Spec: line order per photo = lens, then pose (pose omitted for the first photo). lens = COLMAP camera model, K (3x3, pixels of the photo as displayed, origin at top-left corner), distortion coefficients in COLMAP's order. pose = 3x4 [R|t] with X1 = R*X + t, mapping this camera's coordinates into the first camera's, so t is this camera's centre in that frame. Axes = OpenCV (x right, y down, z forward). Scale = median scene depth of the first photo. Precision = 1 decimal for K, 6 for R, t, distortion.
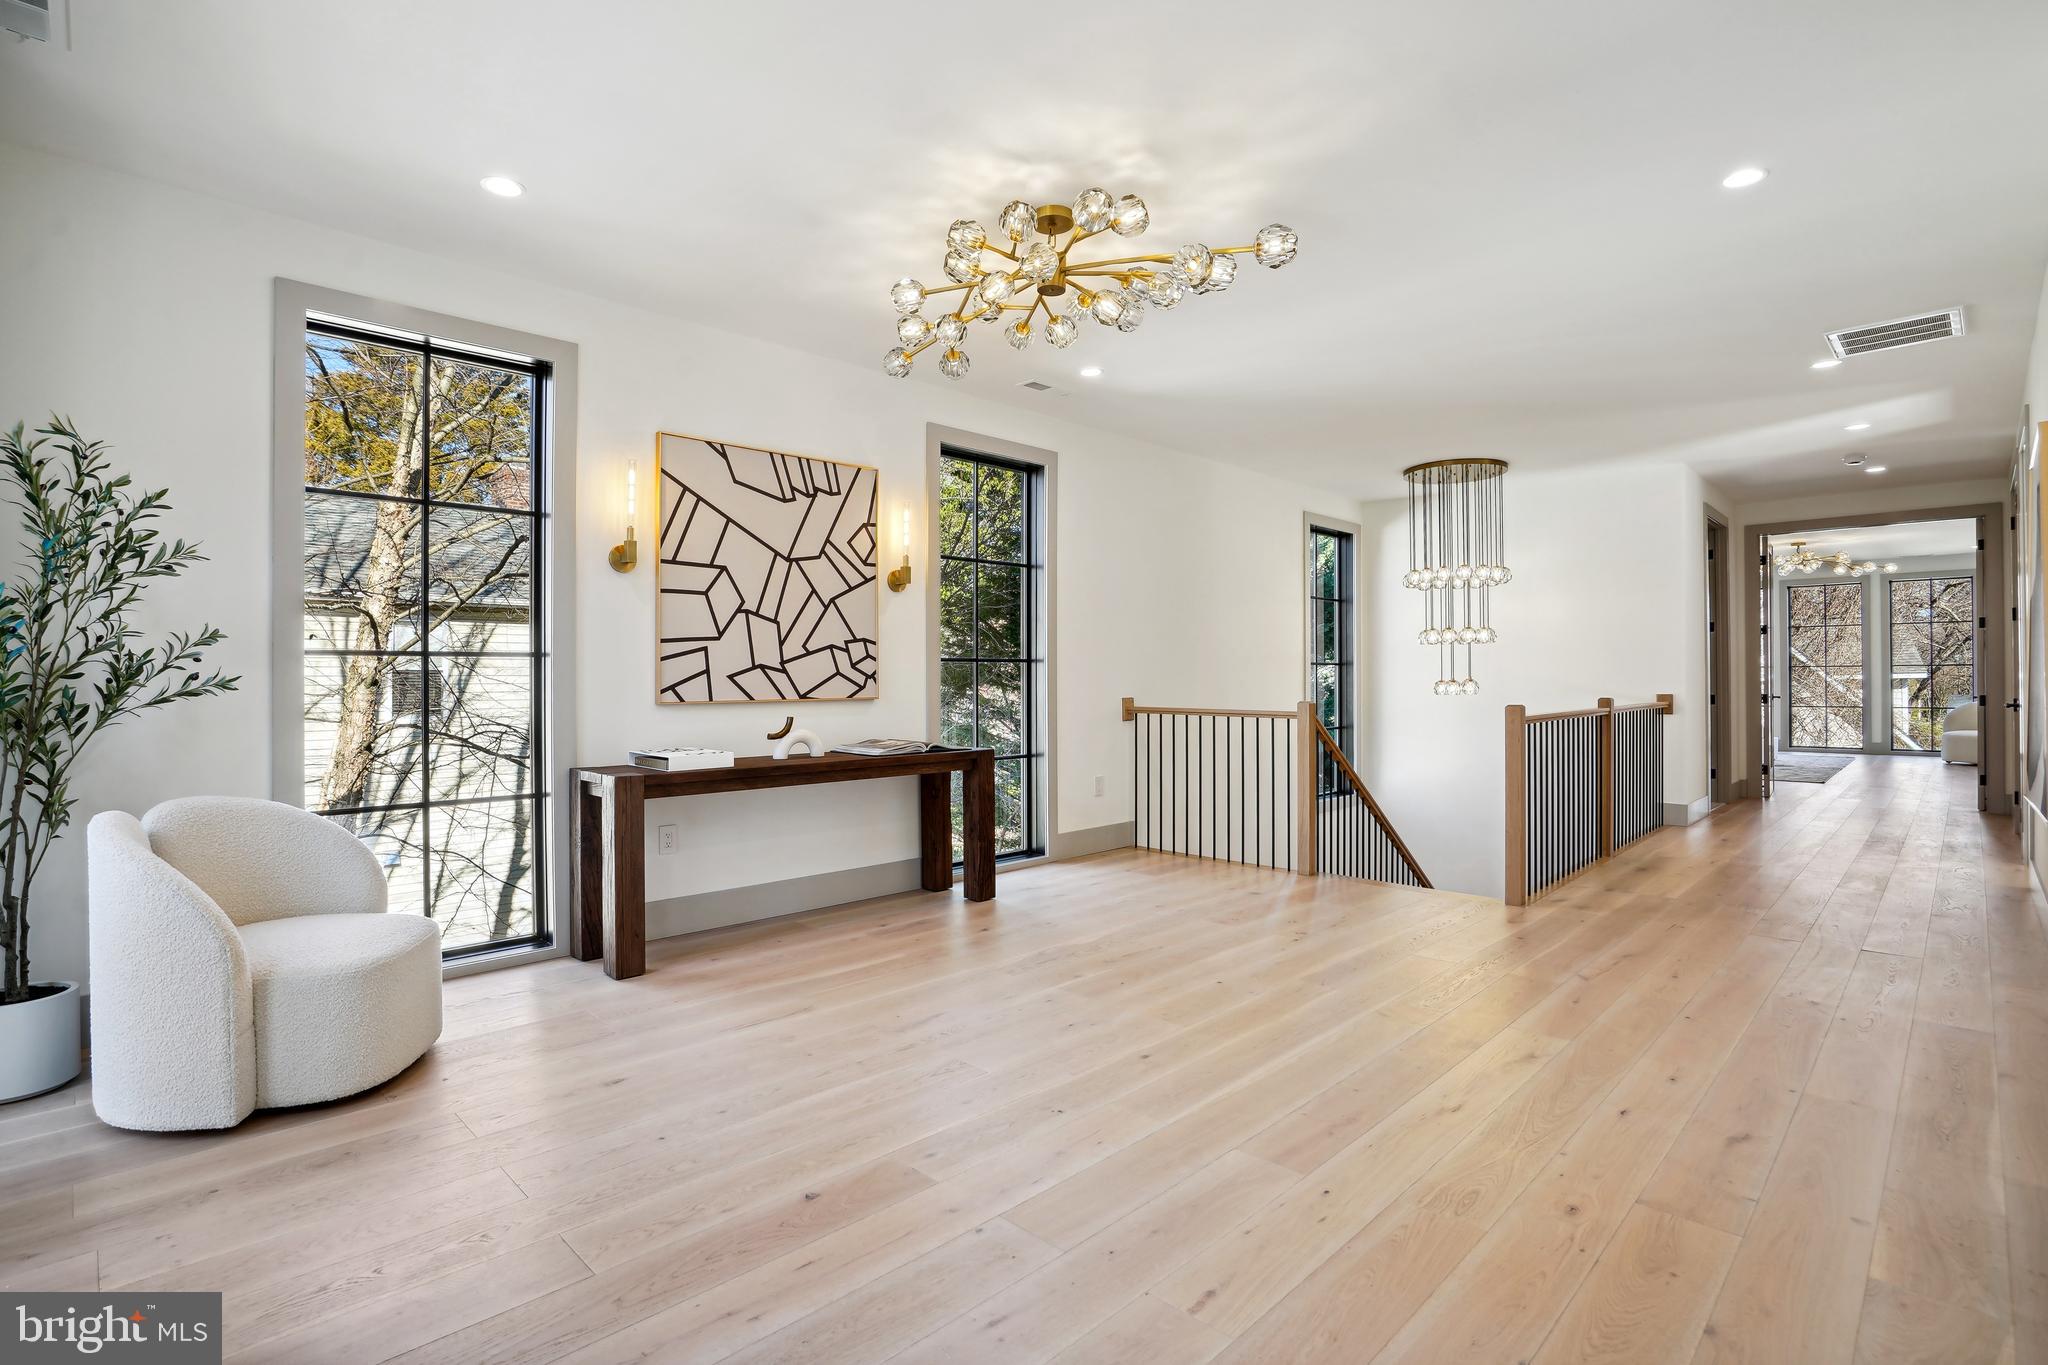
lens RADIAL K [[948.2, 0, 1014.6], [0, 948.2, 667.4], [0, 0, 1]] dist [-0.048818, 0.000096]
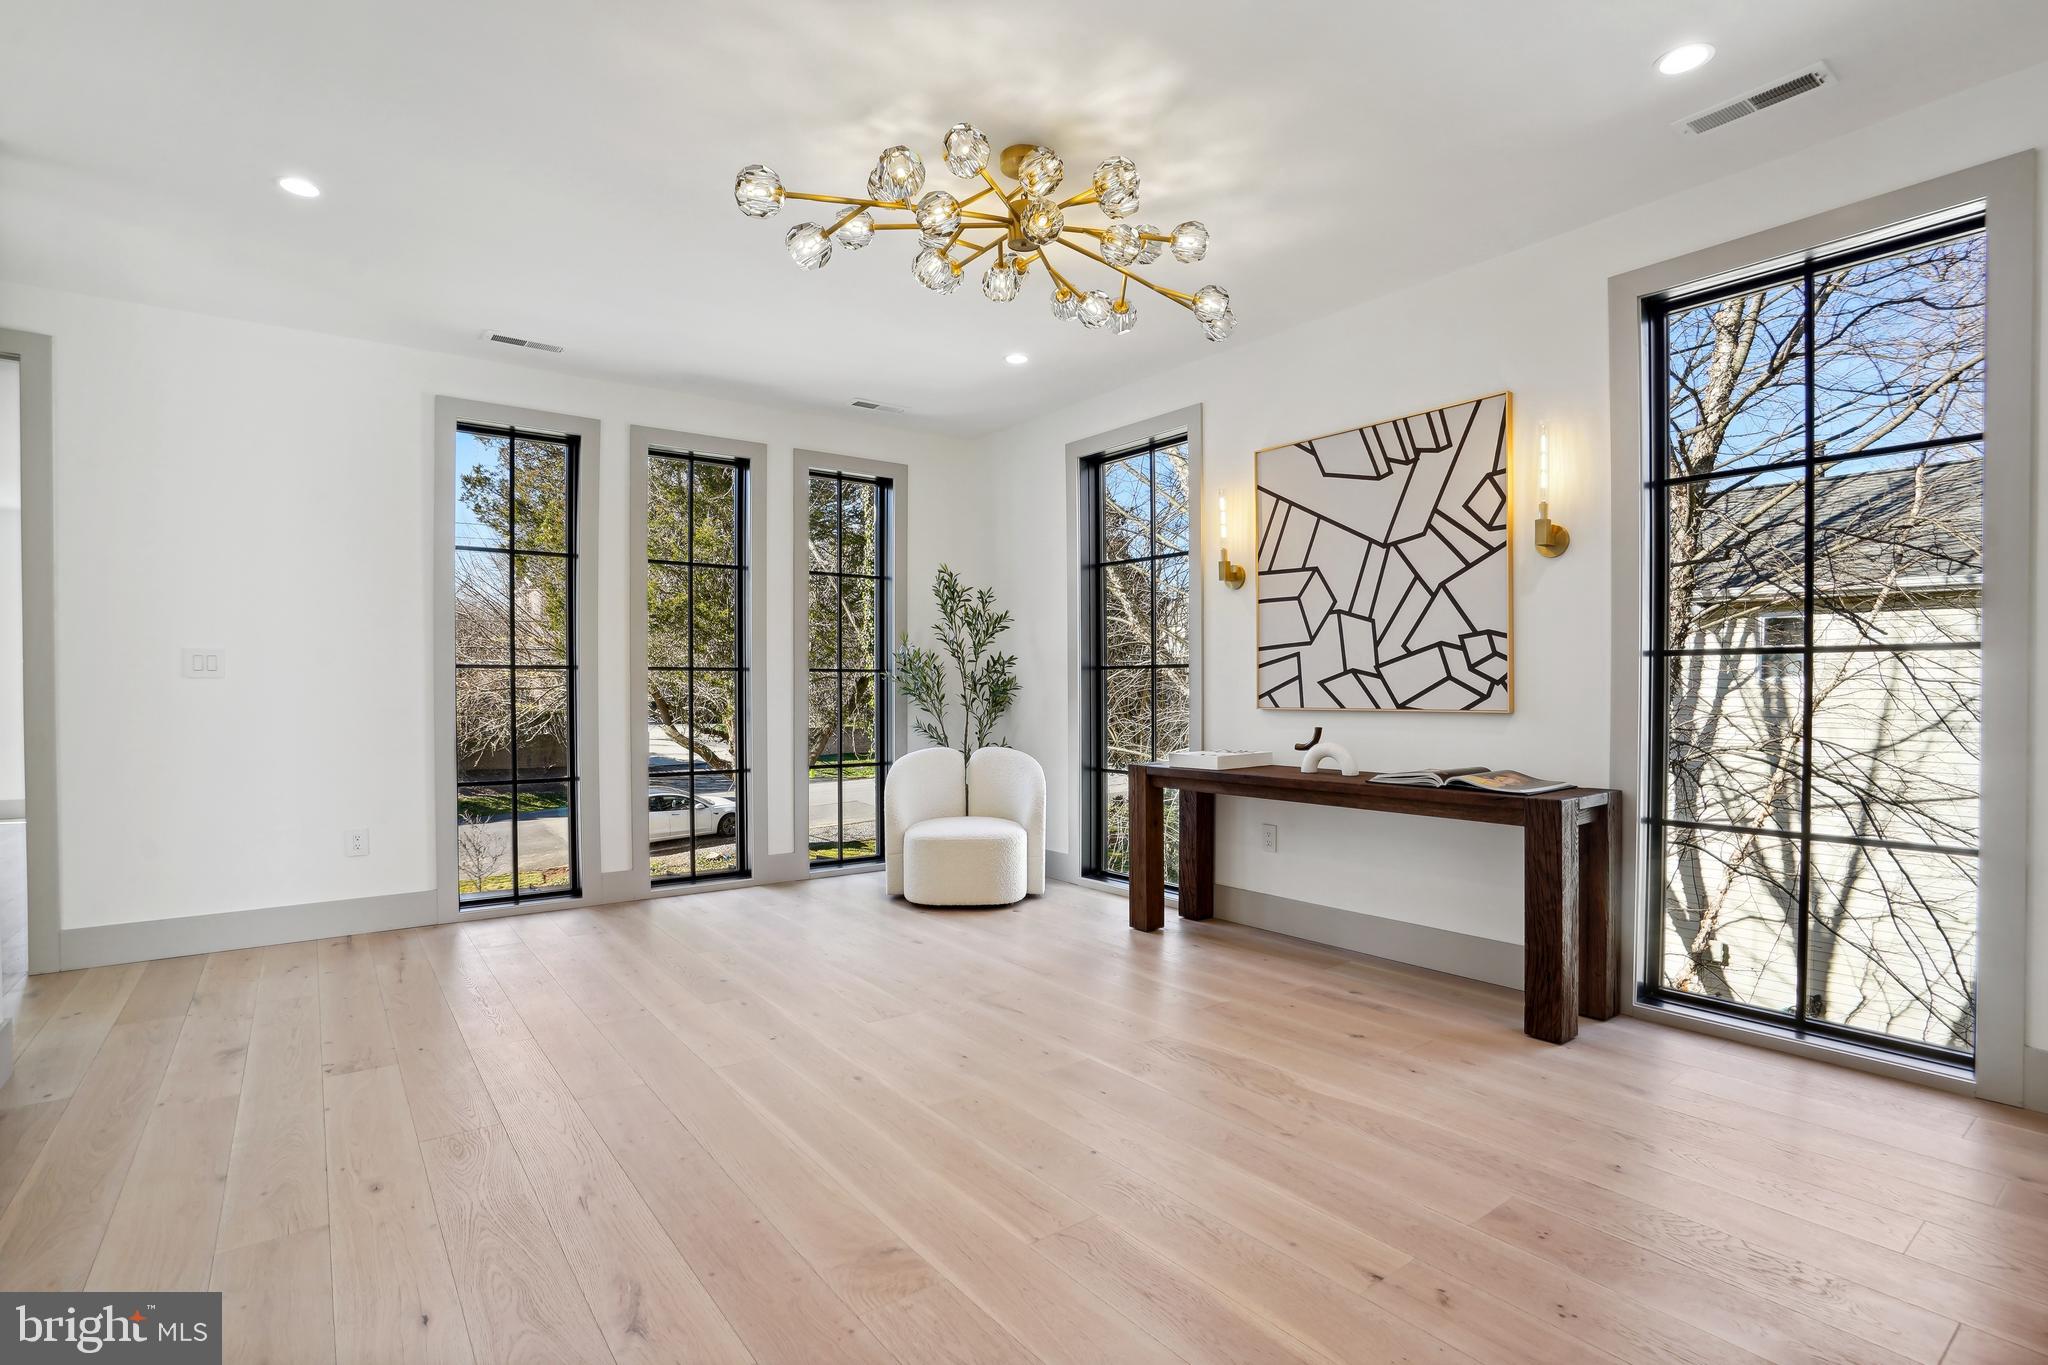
lens RADIAL K [[948.2, 0, 1018.5], [0, 948.2, 694.0], [0, 0, 1]] dist [-0.048818, 0.000096]
pose [[-0.103695, 0.011172, -0.994546, 0.641281], [0.013139, 0.999865, 0.009862, 0.007563], [0.994522, -0.012045, -0.103827, 0.756140]]
